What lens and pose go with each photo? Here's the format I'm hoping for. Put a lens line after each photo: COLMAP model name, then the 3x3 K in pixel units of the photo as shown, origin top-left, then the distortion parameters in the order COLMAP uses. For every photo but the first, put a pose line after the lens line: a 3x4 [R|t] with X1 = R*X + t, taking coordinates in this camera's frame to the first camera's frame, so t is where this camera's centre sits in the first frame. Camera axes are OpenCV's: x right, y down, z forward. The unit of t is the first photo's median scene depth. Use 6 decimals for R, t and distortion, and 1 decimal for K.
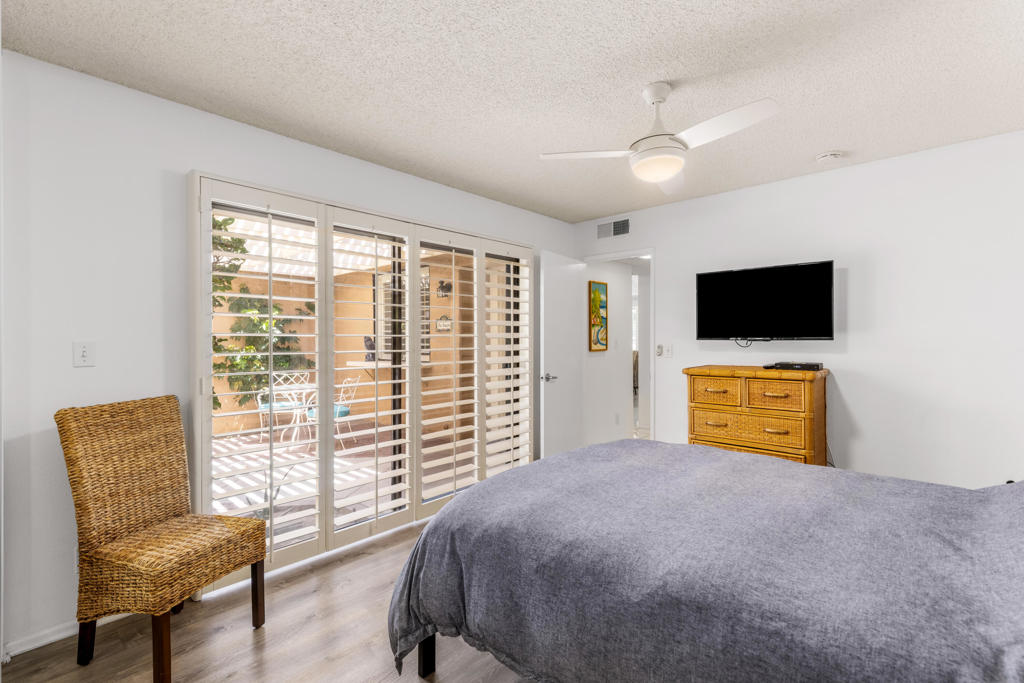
lens RADIAL K [[459.0, 0, 516.5], [0, 459.0, 344.9], [0, 0, 1]] dist [0.002859, -0.000051]
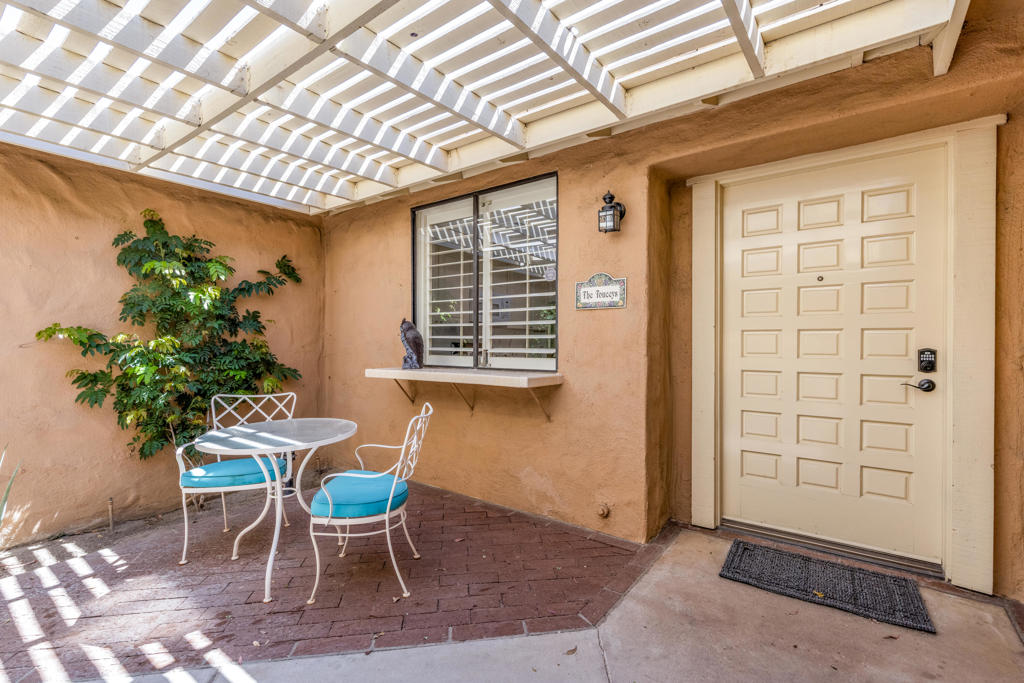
lens RADIAL K [[459.0, 0, 516.5], [0, 459.0, 344.9], [0, 0, 1]] dist [0.002859, -0.000051]
pose [[0.995420, 0.008048, 0.095254, -0.276148], [-0.007633, 0.999960, -0.004718, 0.011415], [-0.095288, 0.003969, 0.995442, 0.517630]]
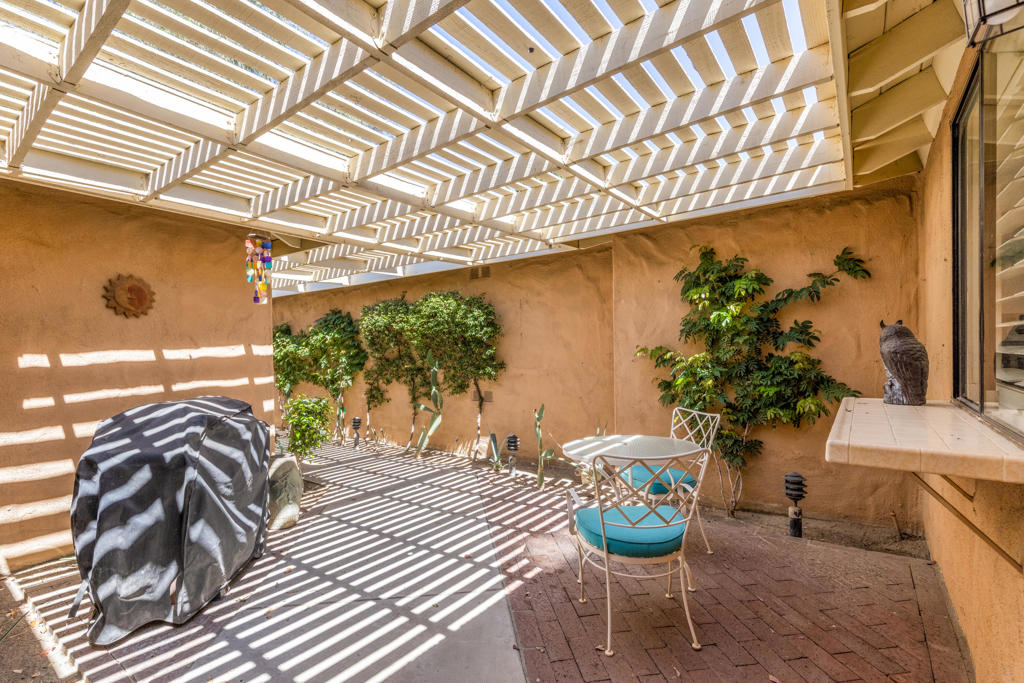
lens RADIAL K [[473.7, 0, 505.0], [0, 473.7, 358.3], [0, 0, 1]] dist [0.003273, 0.000364]
pose [[0.076521, 0.016118, -0.996938, -0.025178], [0.011240, 0.999792, 0.017027, -0.003635], [0.997005, -0.012508, 0.076323, 0.771026]]
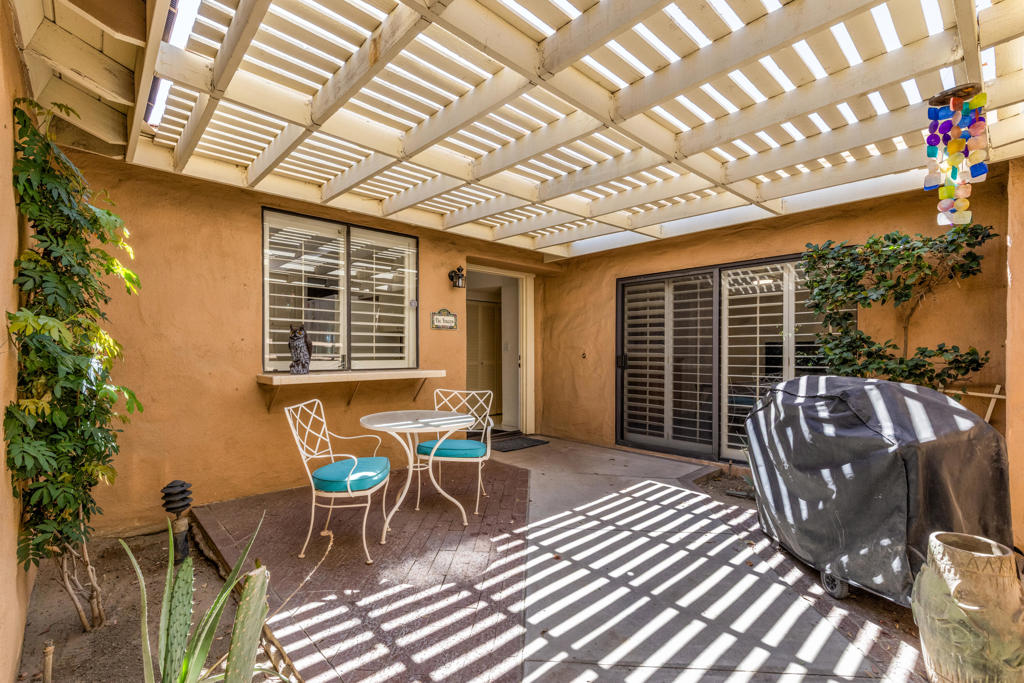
lens RADIAL K [[455.2, 0, 510.6], [0, 455.2, 354.3], [0, 0, 1]] dist [-0.000220, -0.000076]
pose [[0.104677, 0.000363, 0.994506, -0.898900], [0.000441, 1.000000, -0.000412, 0.014922], [-0.994506, 0.000482, 0.104677, 0.768820]]
